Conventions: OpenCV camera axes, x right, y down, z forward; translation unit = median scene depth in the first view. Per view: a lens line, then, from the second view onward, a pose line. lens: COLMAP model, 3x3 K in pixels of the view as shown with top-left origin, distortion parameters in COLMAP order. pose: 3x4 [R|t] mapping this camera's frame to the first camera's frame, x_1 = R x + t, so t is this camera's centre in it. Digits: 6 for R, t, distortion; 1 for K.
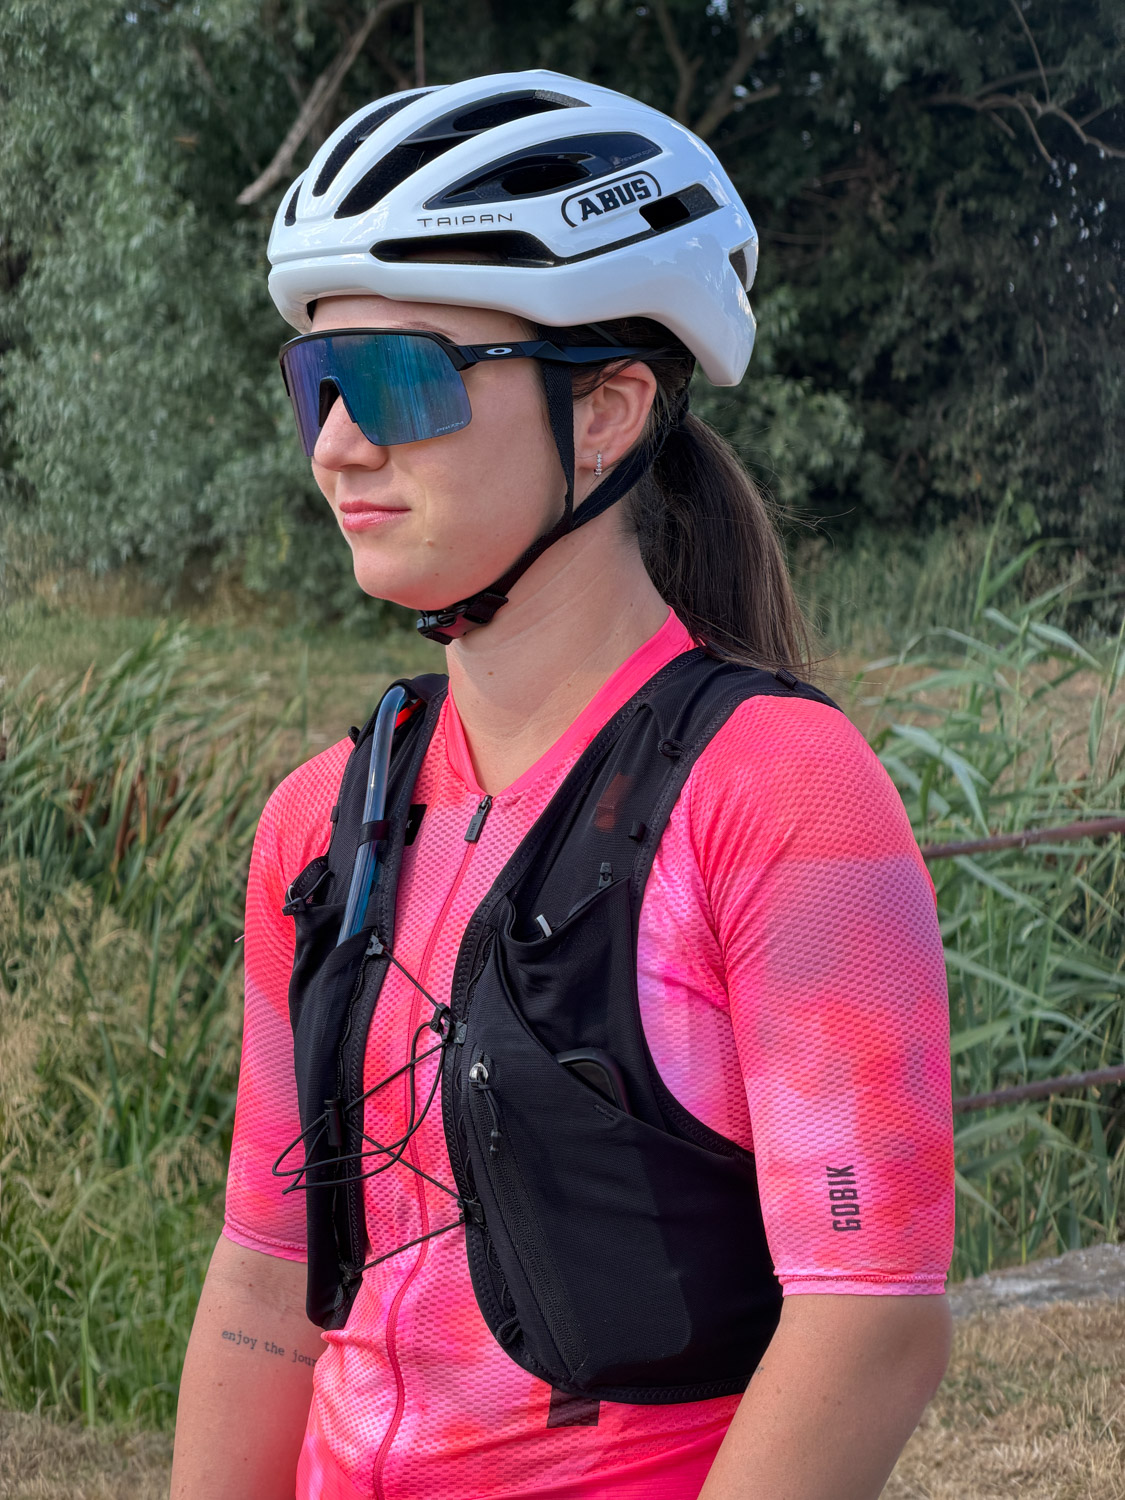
lens RADIAL K [[4482.4, 0, 562.5], [0, 4482.4, 750.0], [0, 0, 1]] dist [-0.067993, 0.247849]
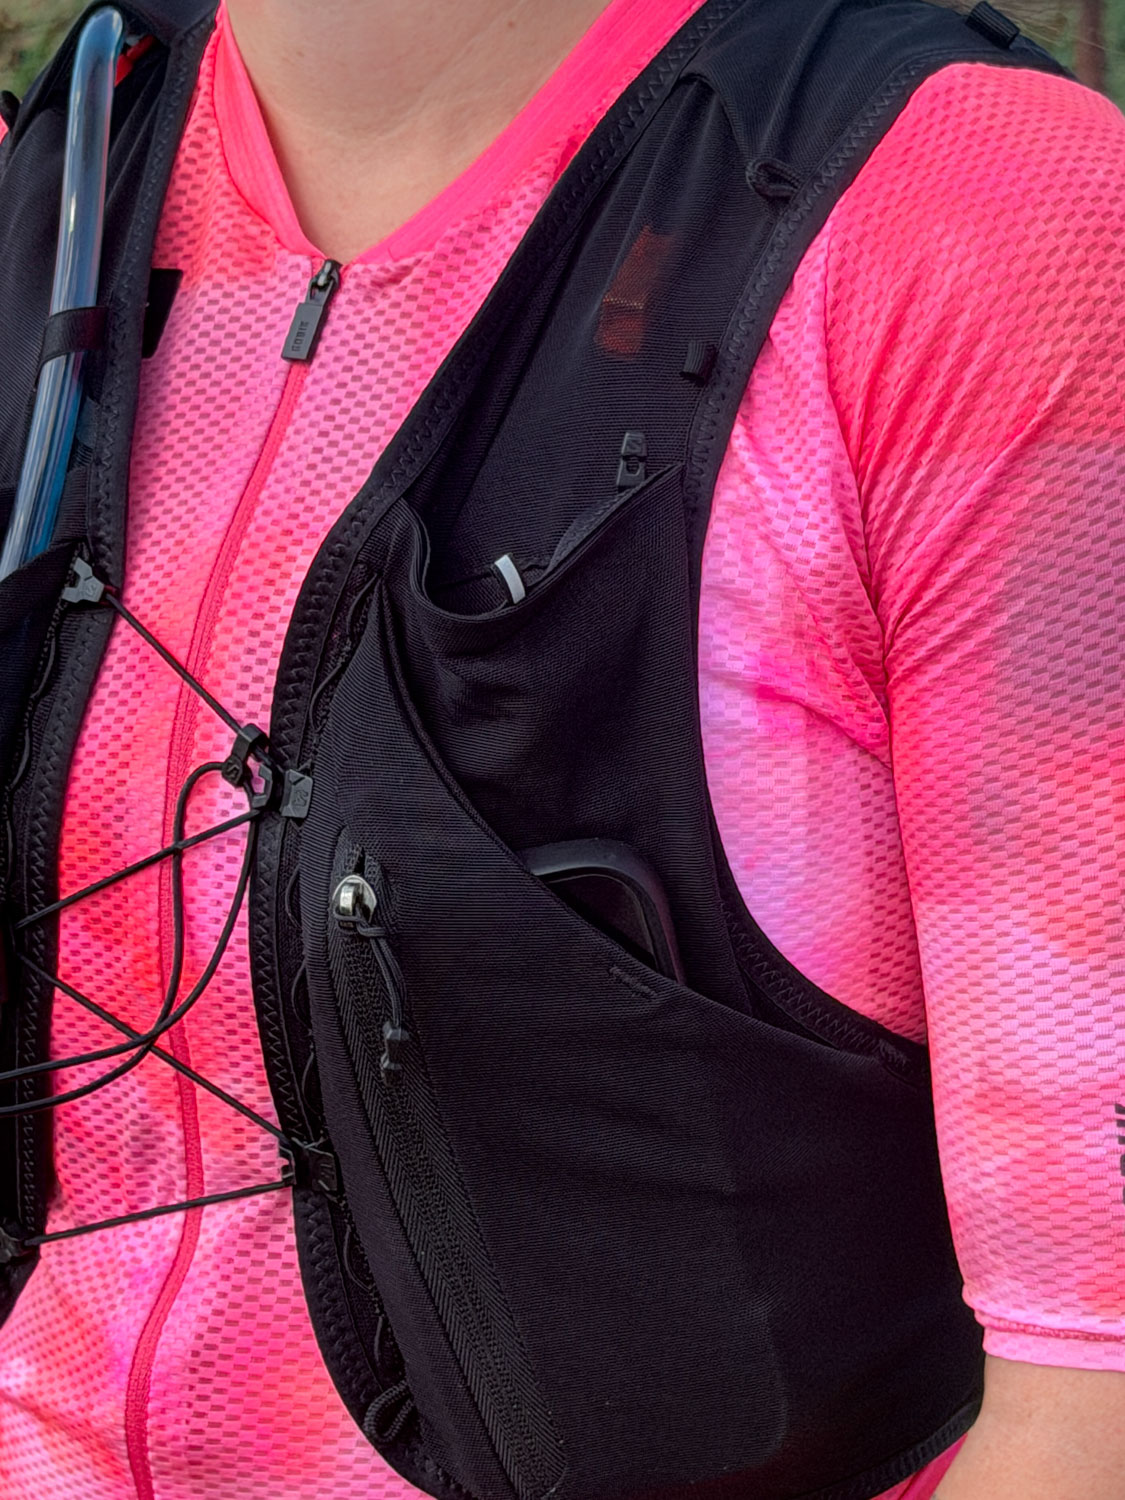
lens RADIAL K [[4381.8, 0, 562.5], [0, 4381.8, 750.0], [0, 0, 1]] dist [0.070377, -2.122303]
pose [[0.983905, -0.006024, 0.178593, -0.076102], [-0.025815, 0.984156, 0.175416, -0.020633], [-0.176820, -0.177202, 0.968160, 0.561660]]
